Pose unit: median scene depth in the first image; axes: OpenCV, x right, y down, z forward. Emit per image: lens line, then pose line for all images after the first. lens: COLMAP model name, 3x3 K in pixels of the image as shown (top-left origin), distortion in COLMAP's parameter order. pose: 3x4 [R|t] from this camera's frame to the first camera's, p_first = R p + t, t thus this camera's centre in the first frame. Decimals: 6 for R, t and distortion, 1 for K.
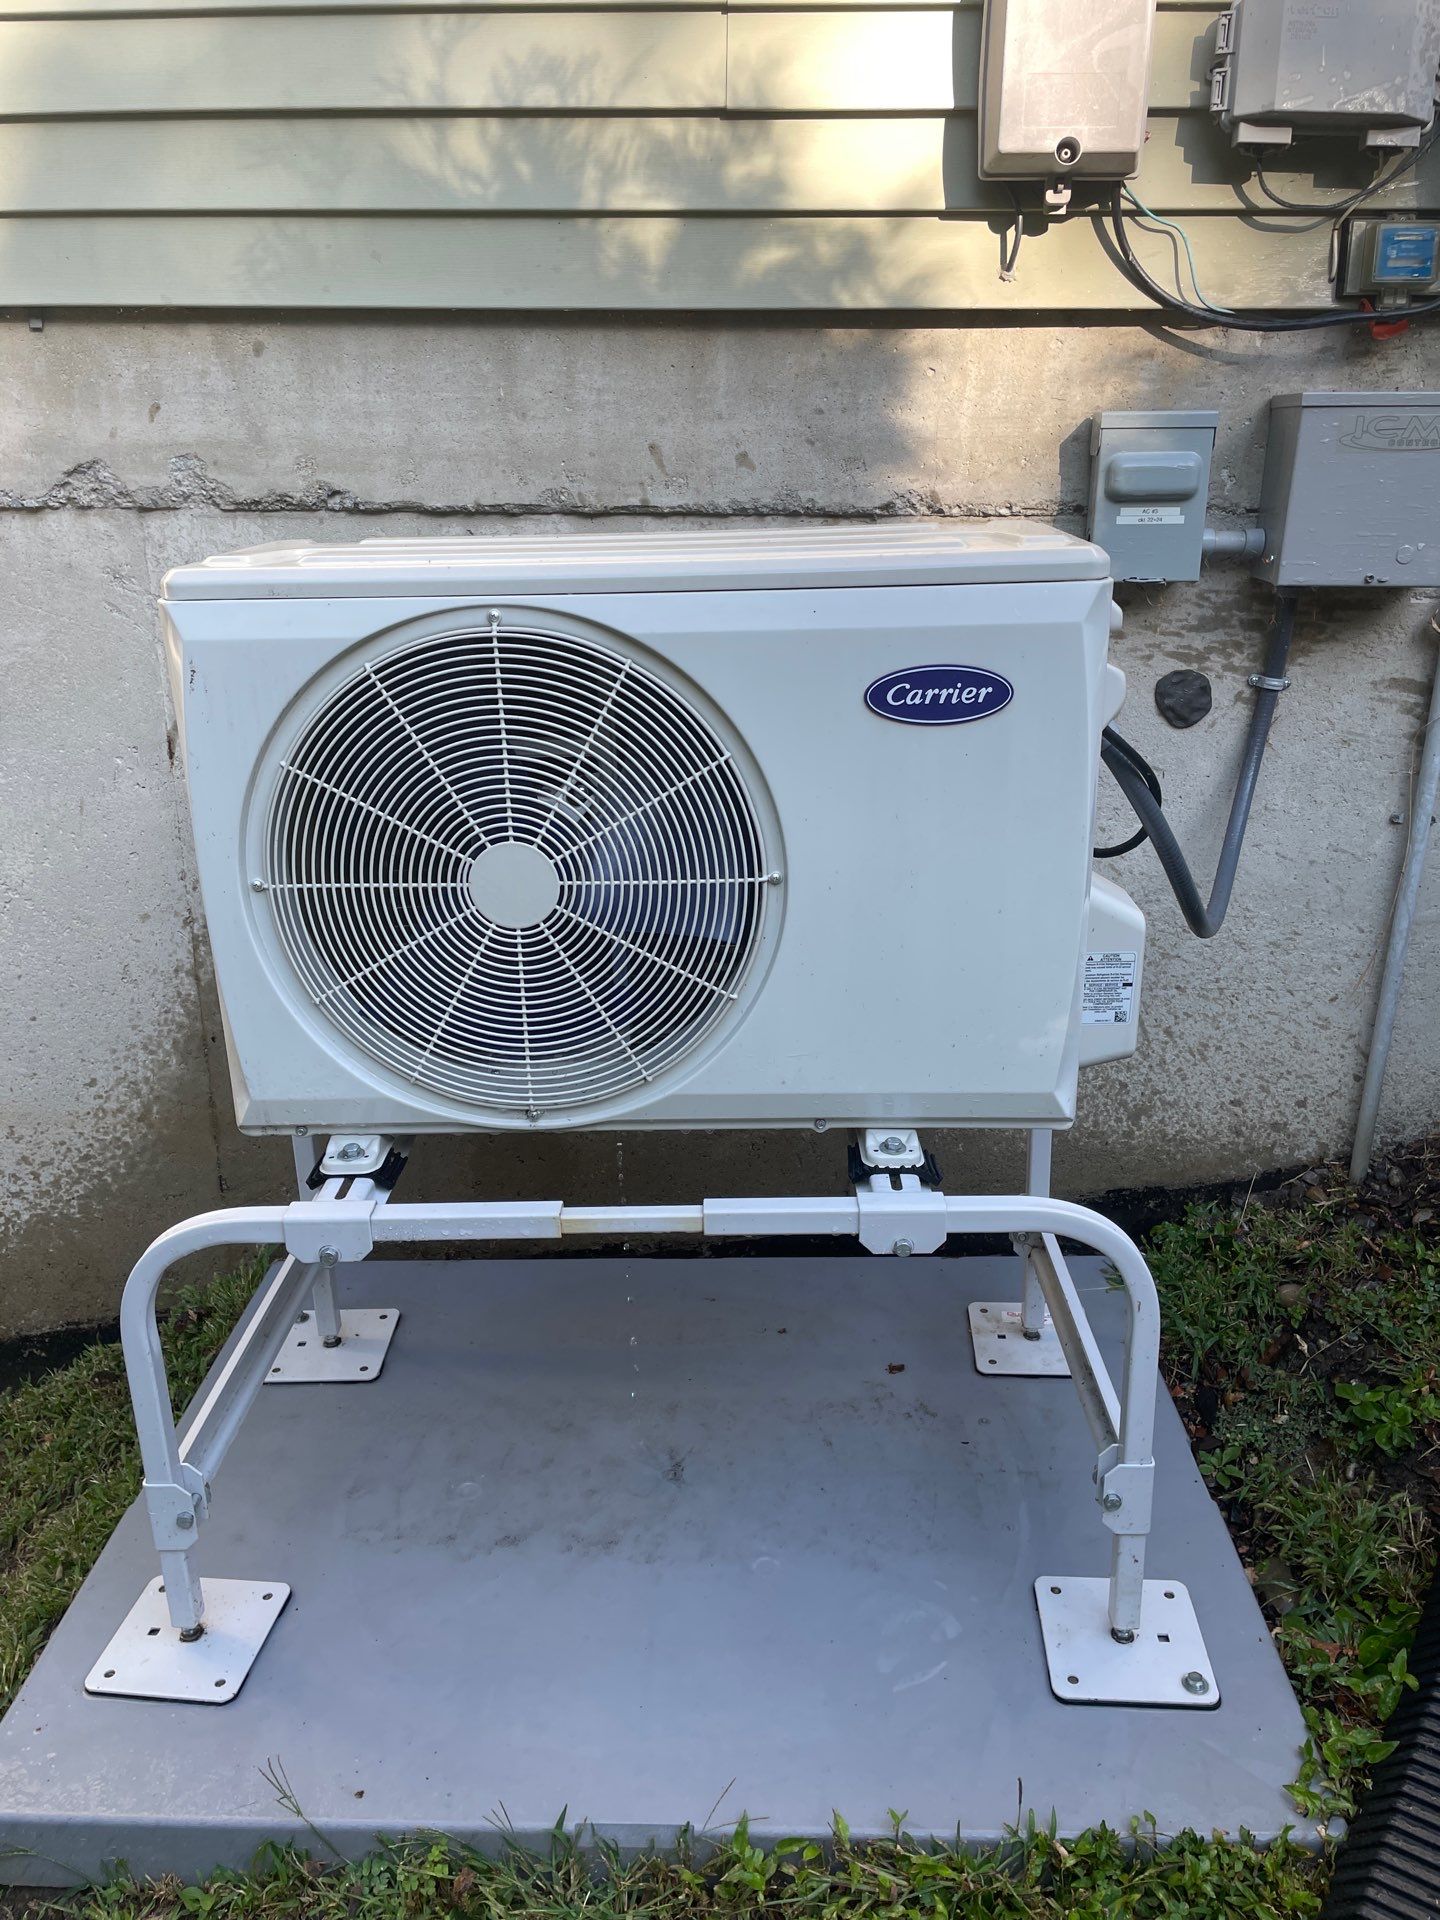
lens RADIAL K [[1331.6, 0, 707.4], [0, 1331.6, 964.3], [0, 0, 1]] dist [0.137757, -0.210044]
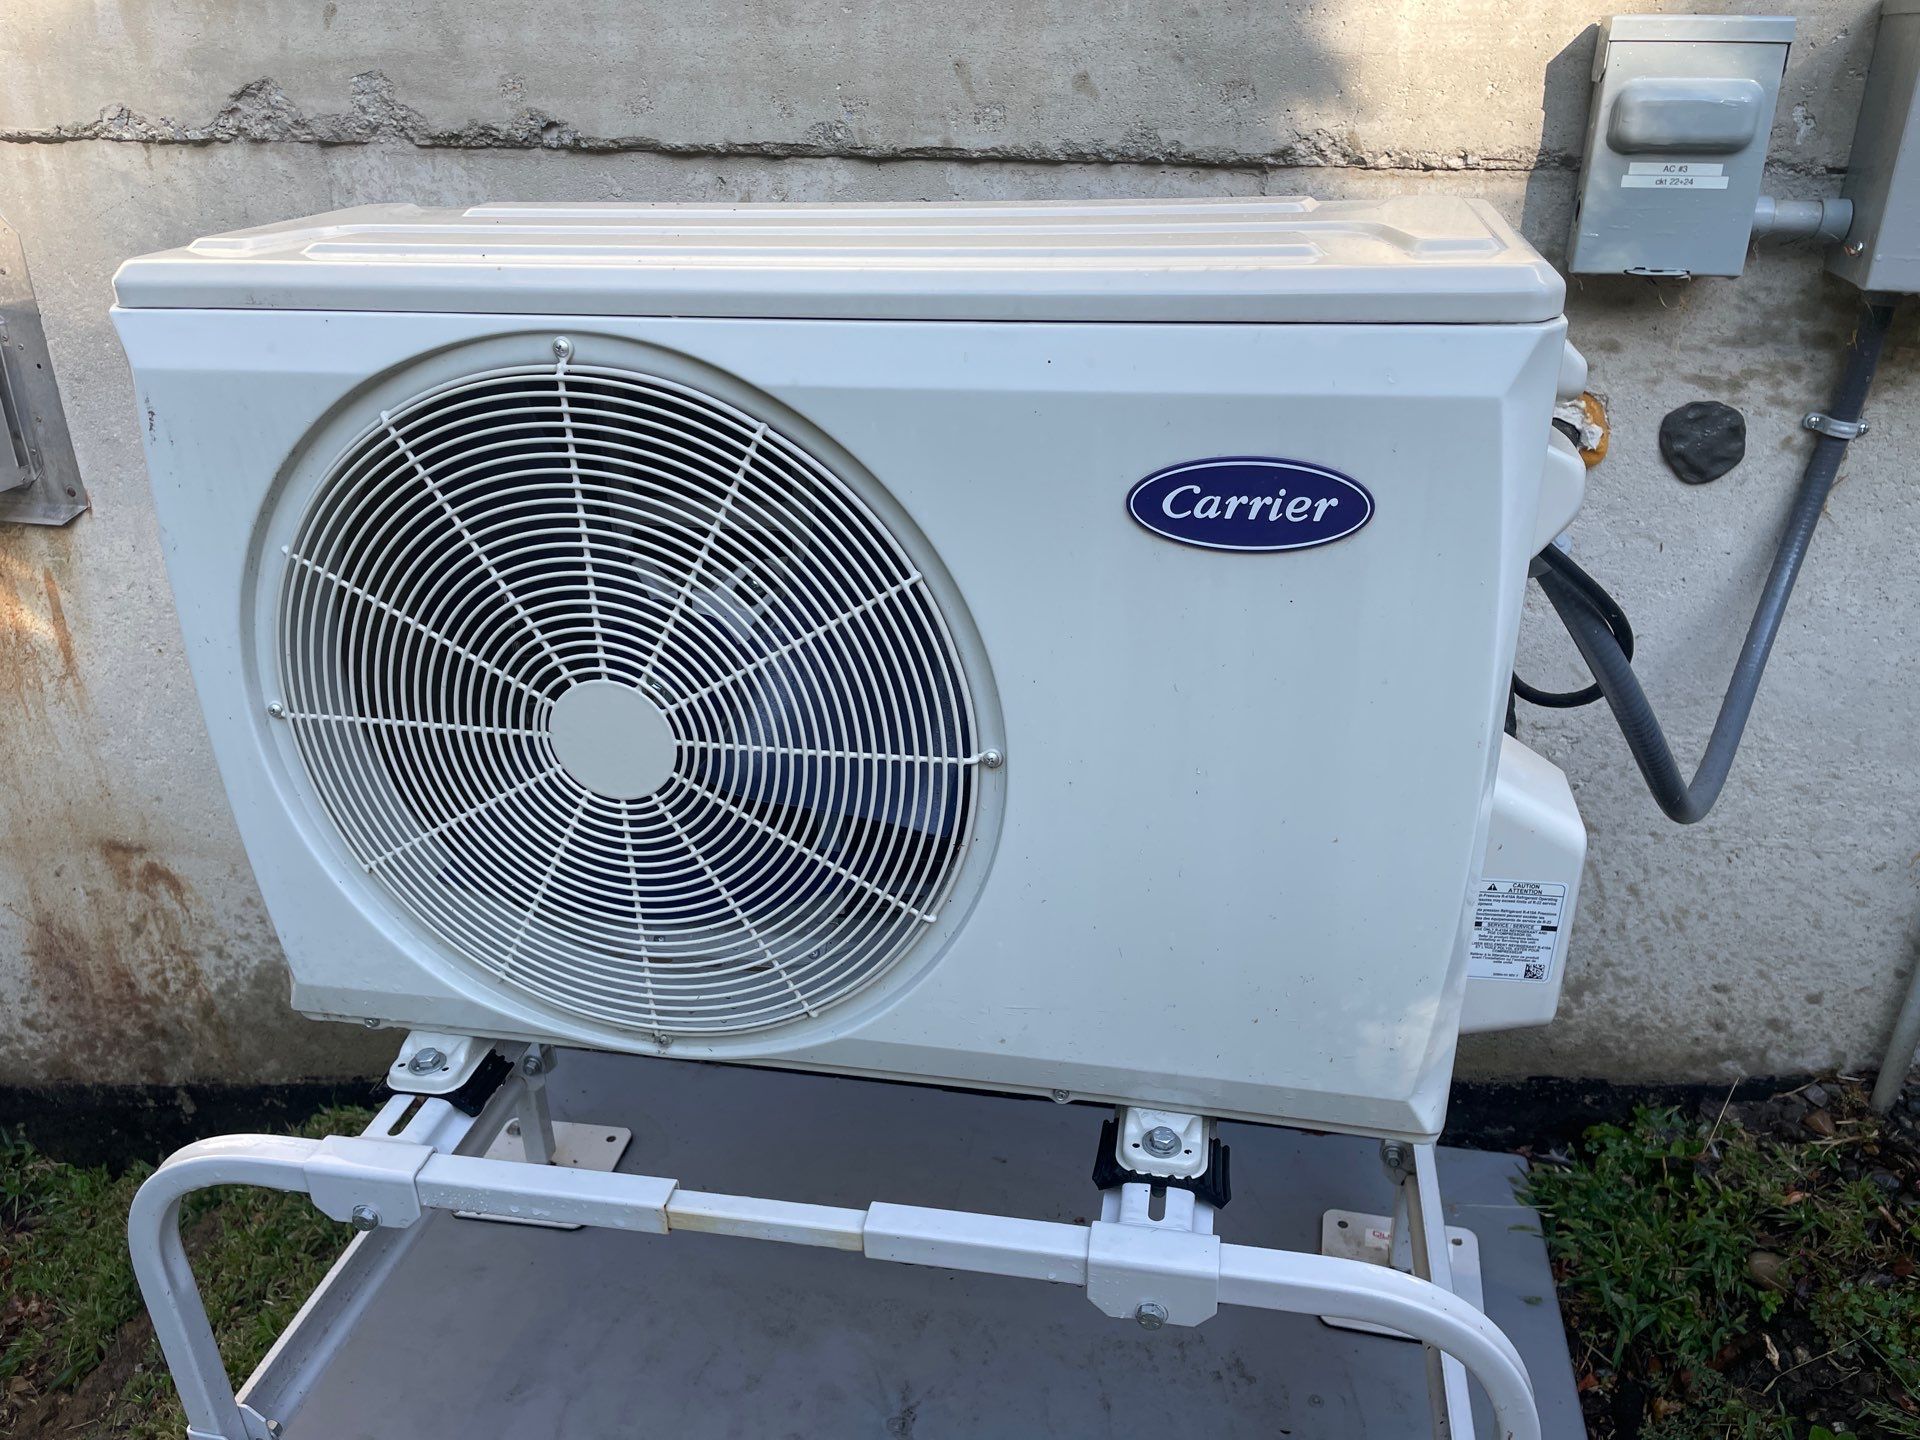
lens RADIAL K [[1329.8, 0, 988.5], [0, 1329.8, 717.8], [0, 0, 1]] dist [0.110707, -0.126068]
pose [[0.987697, 0.071804, -0.138917, 0.100010], [-0.058022, 0.993210, 0.100836, -0.108288], [0.145214, -0.091535, 0.985157, 0.253976]]
